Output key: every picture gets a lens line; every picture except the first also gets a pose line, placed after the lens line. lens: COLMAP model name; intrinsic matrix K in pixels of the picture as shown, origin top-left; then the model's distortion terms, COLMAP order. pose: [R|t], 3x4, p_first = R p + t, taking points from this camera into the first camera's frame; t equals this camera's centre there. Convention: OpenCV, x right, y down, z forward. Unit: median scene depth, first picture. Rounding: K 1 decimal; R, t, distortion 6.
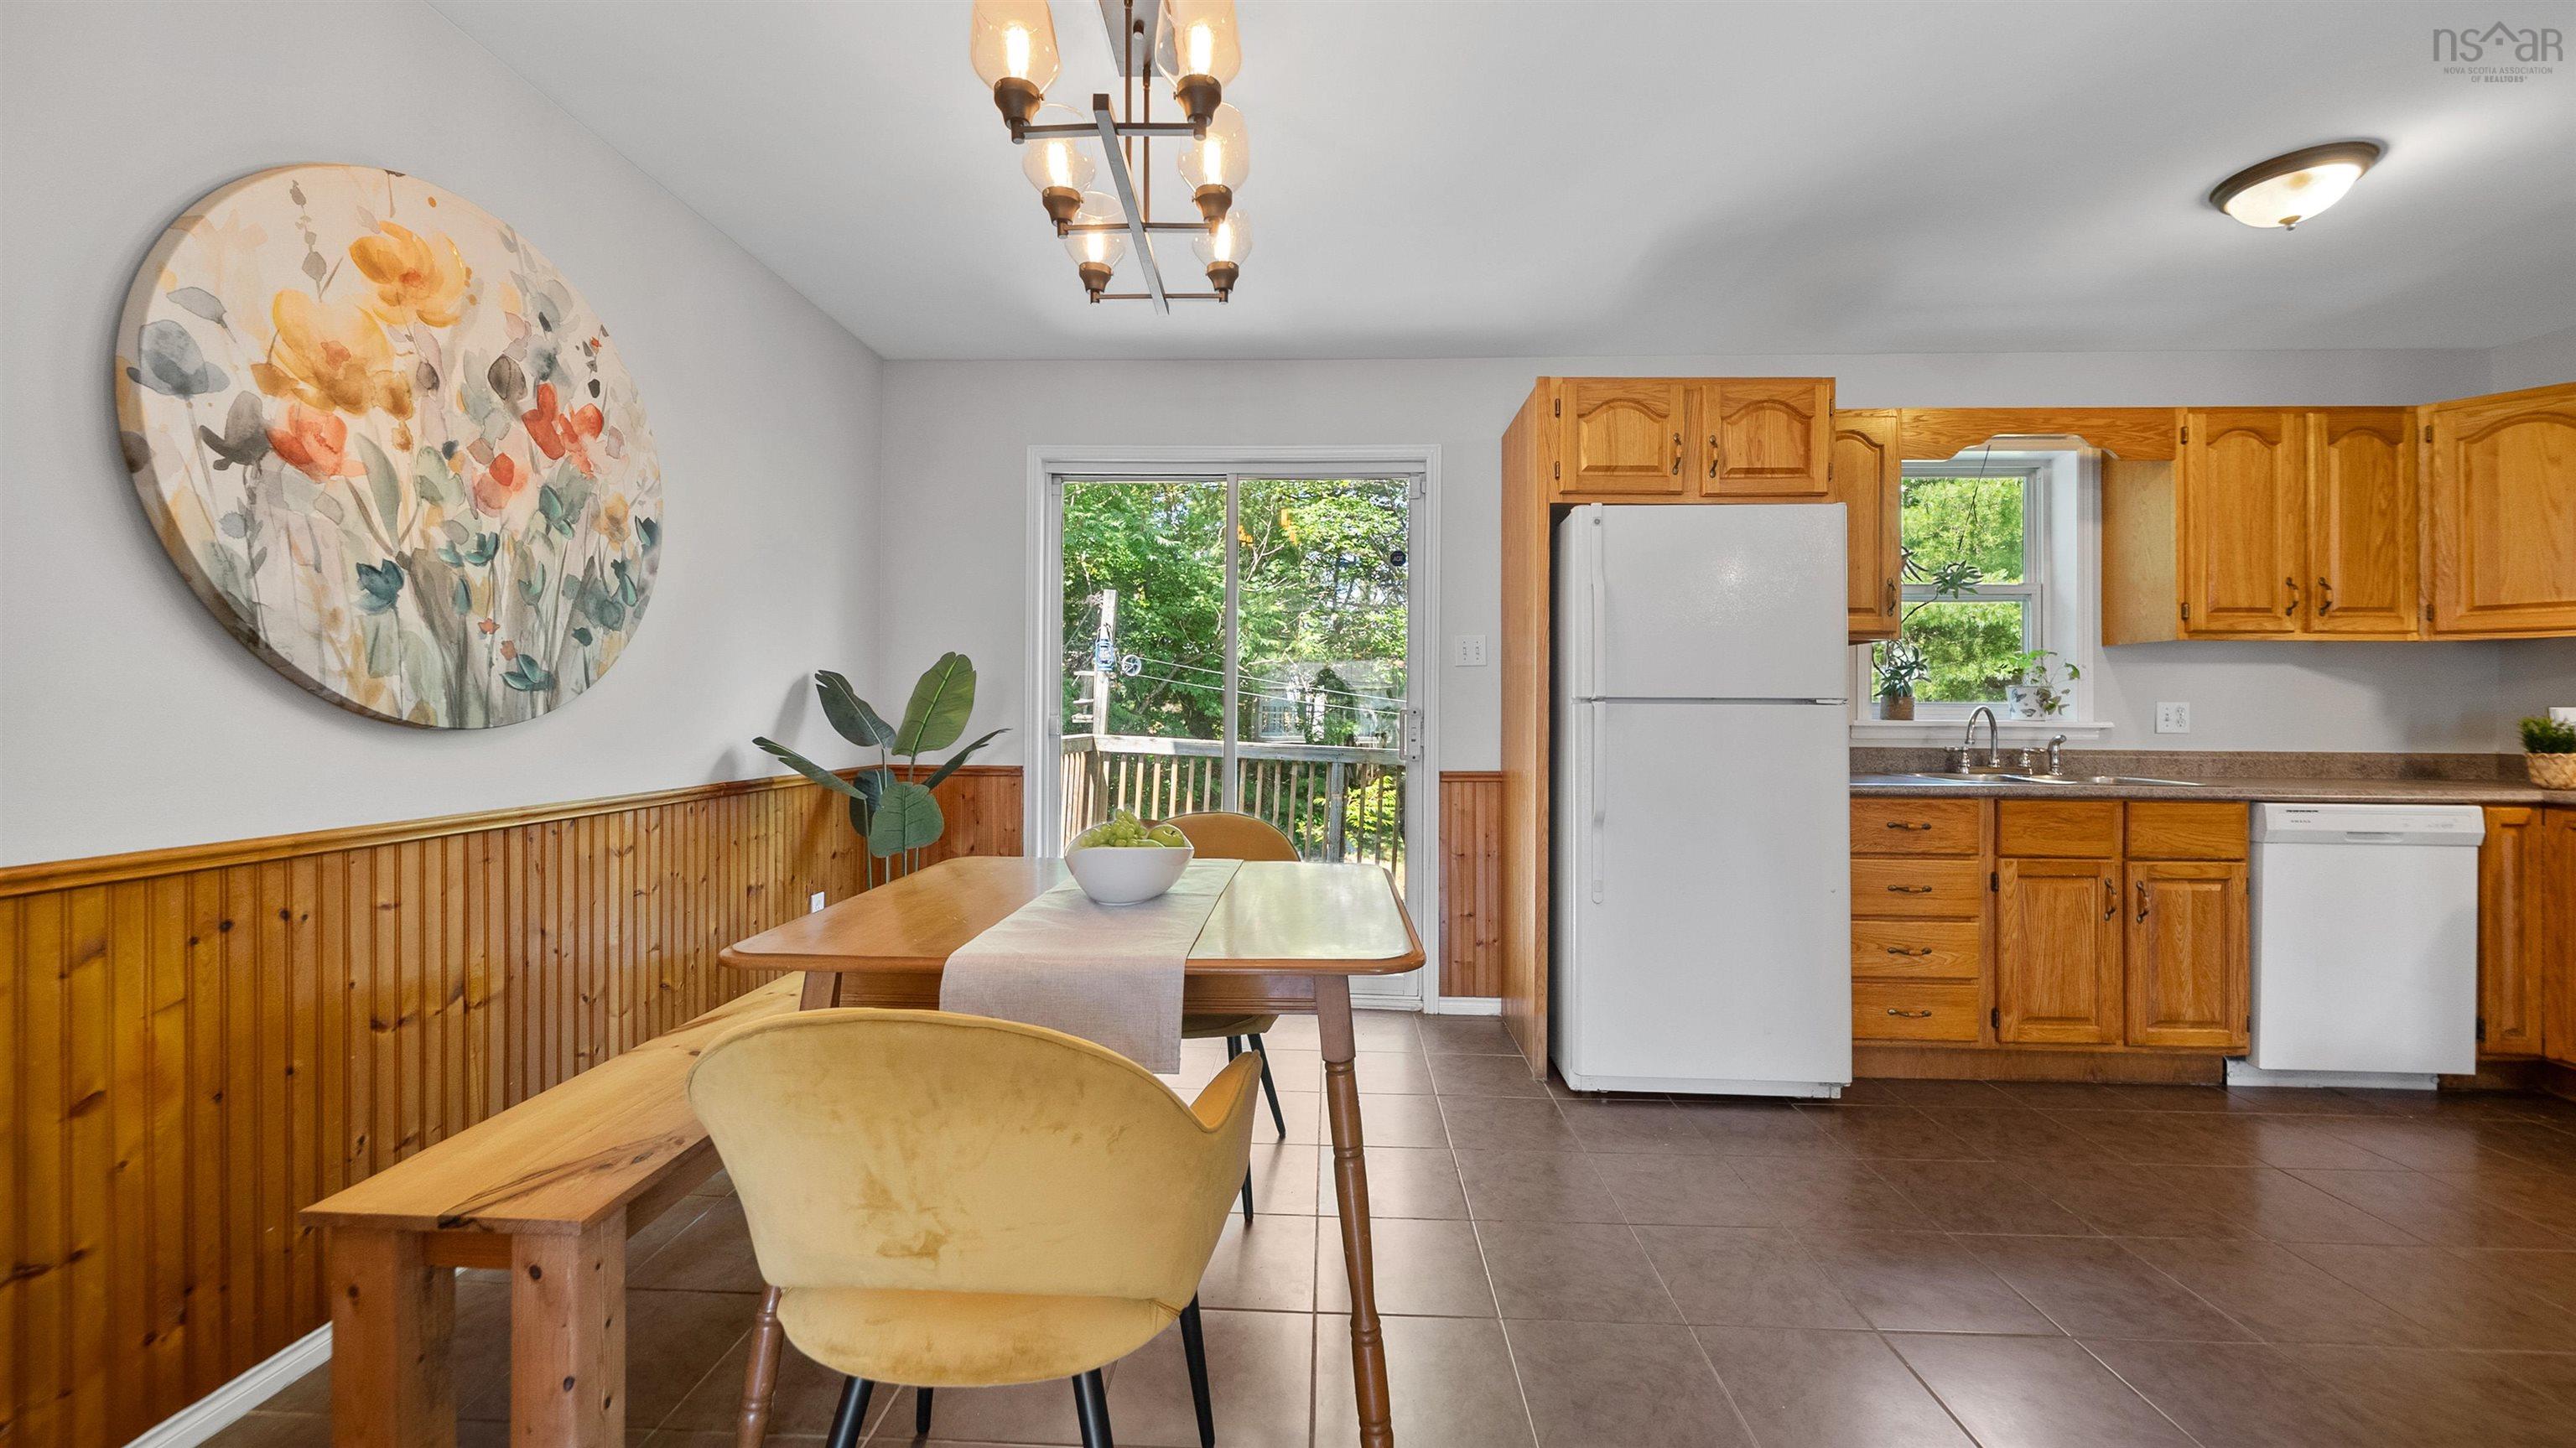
lens RADIAL K [[929.2, 0, 1289.7], [0, 929.2, 710.7], [0, 0, 1]] dist [-0.002329, -0.000171]
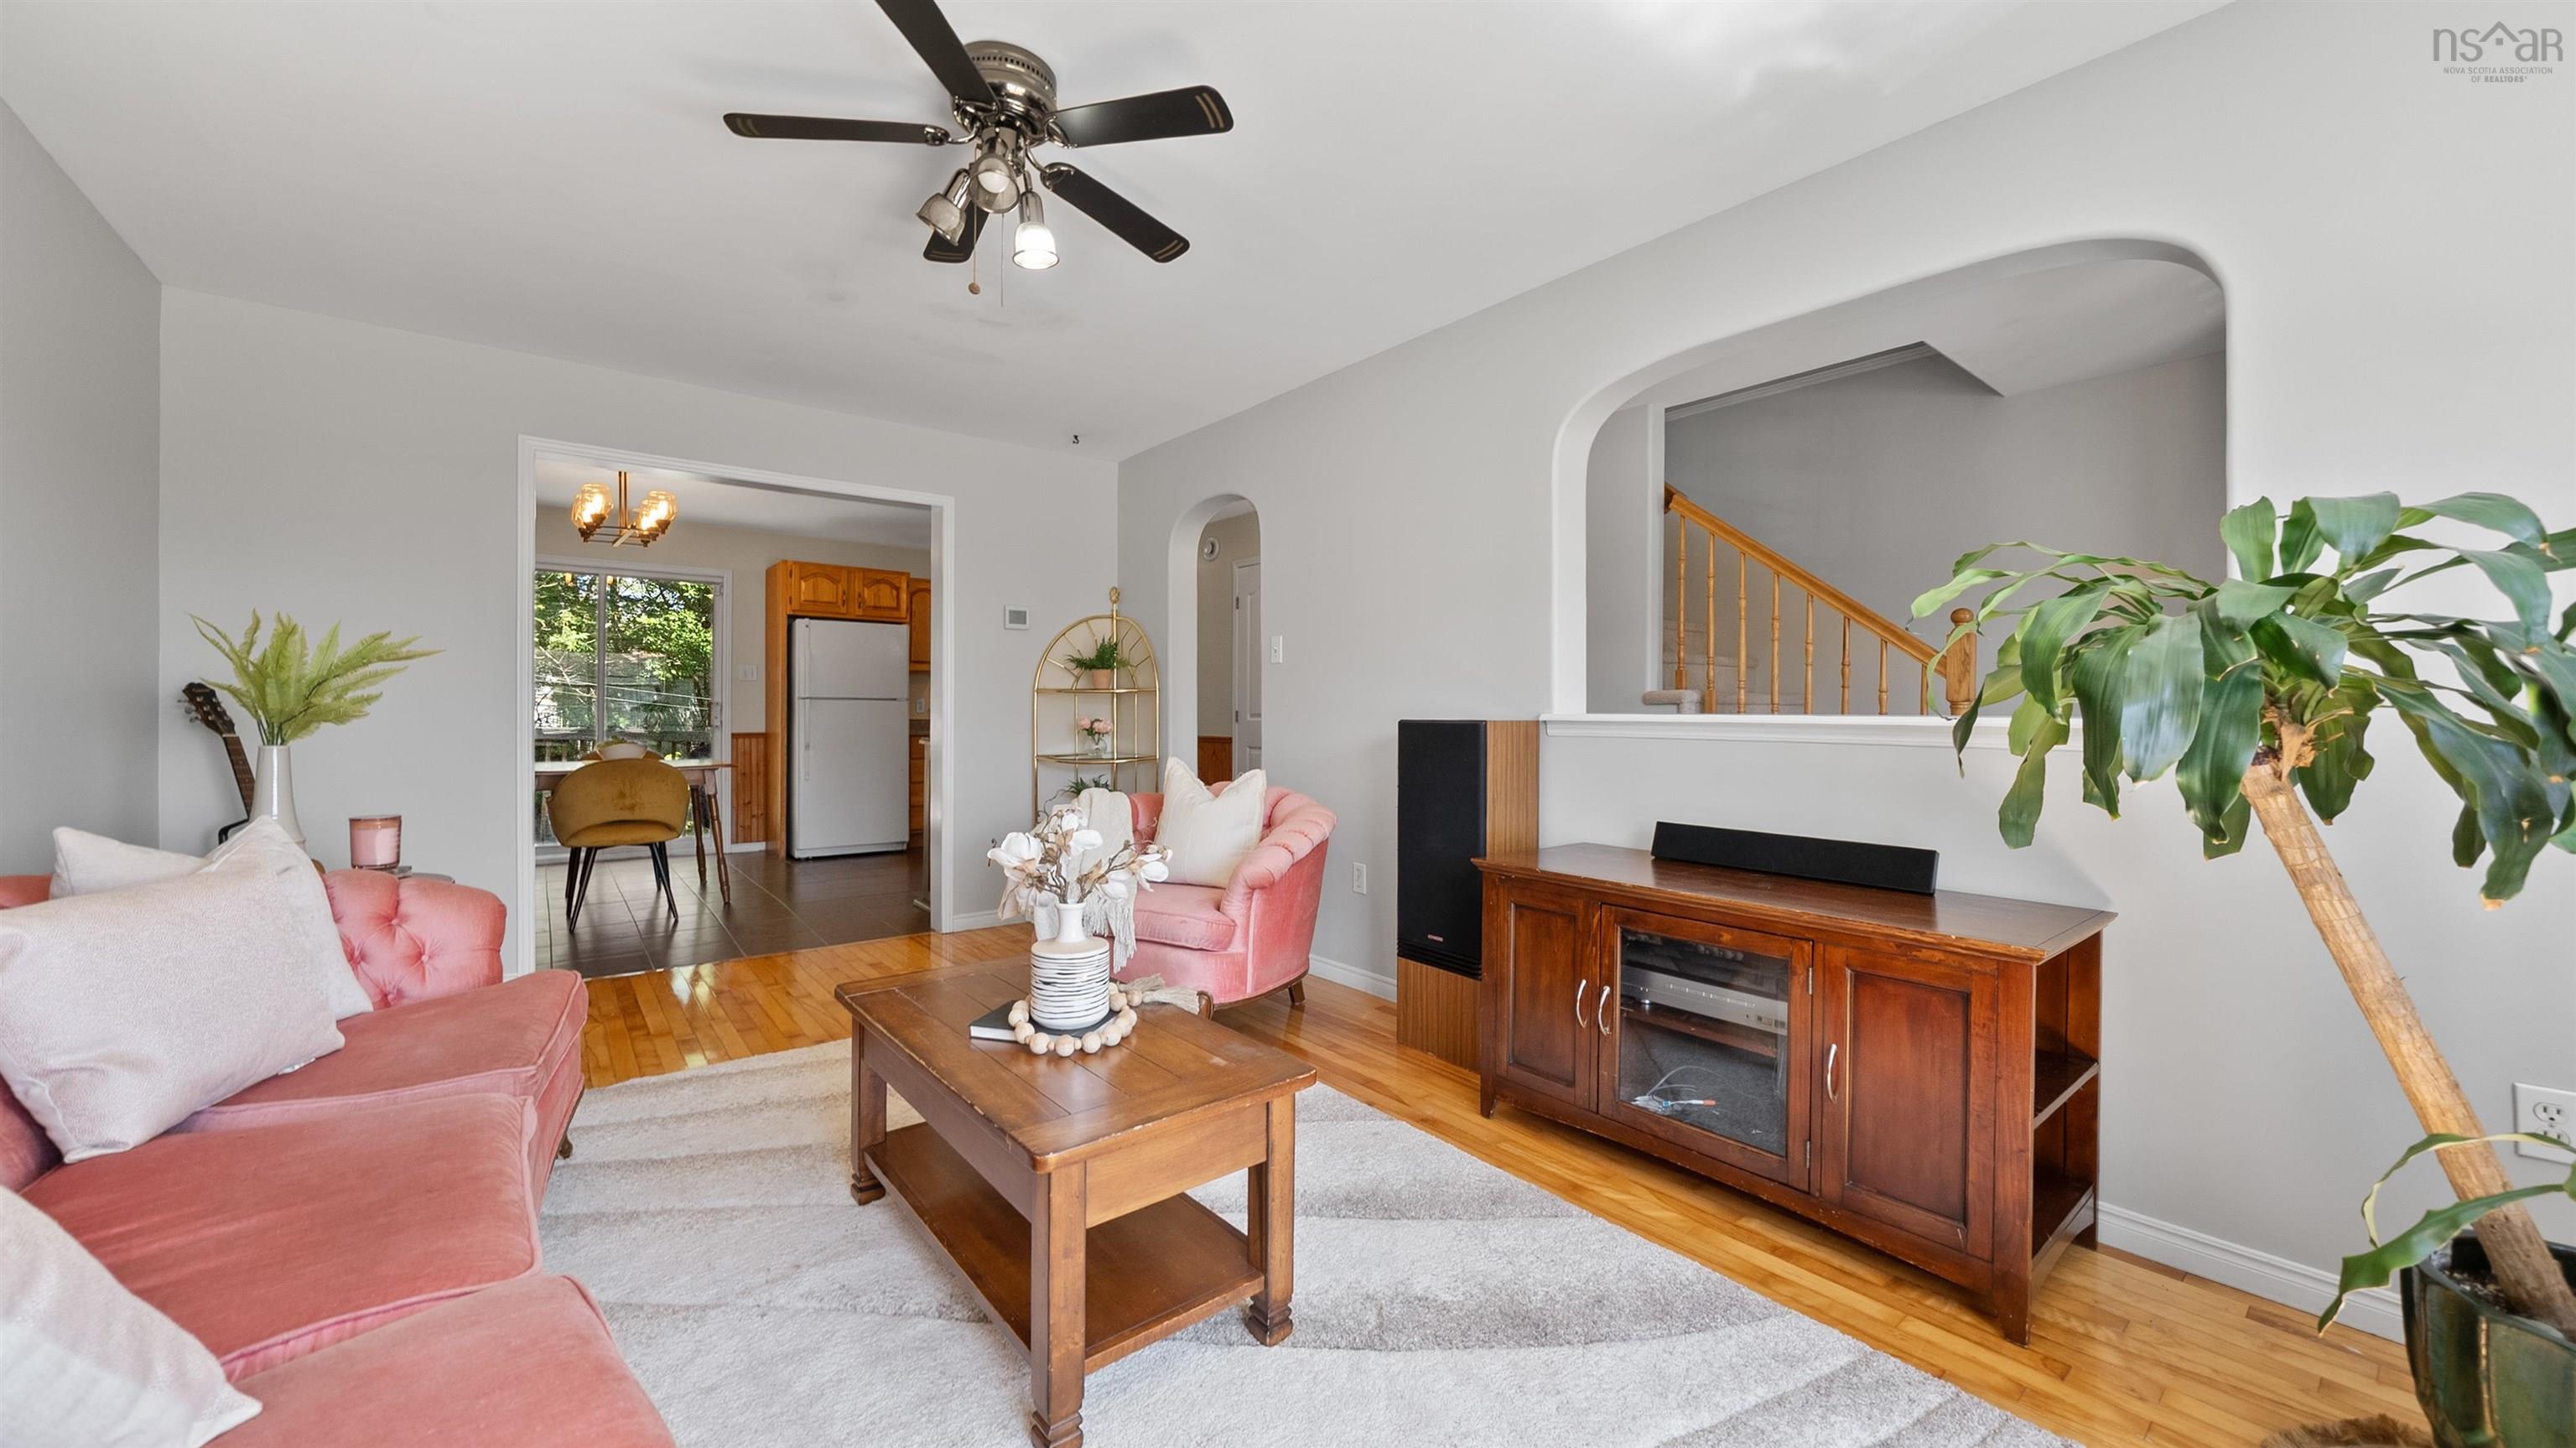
lens RADIAL K [[929.2, 0, 1282.5], [0, 929.2, 717.3], [0, 0, 1]] dist [-0.002329, -0.000171]
pose [[0.750987, -0.005771, 0.660292, -0.327498], [-0.000013, 0.999962, 0.008755, 0.015665], [-0.660318, -0.006583, 0.750958, -1.577829]]
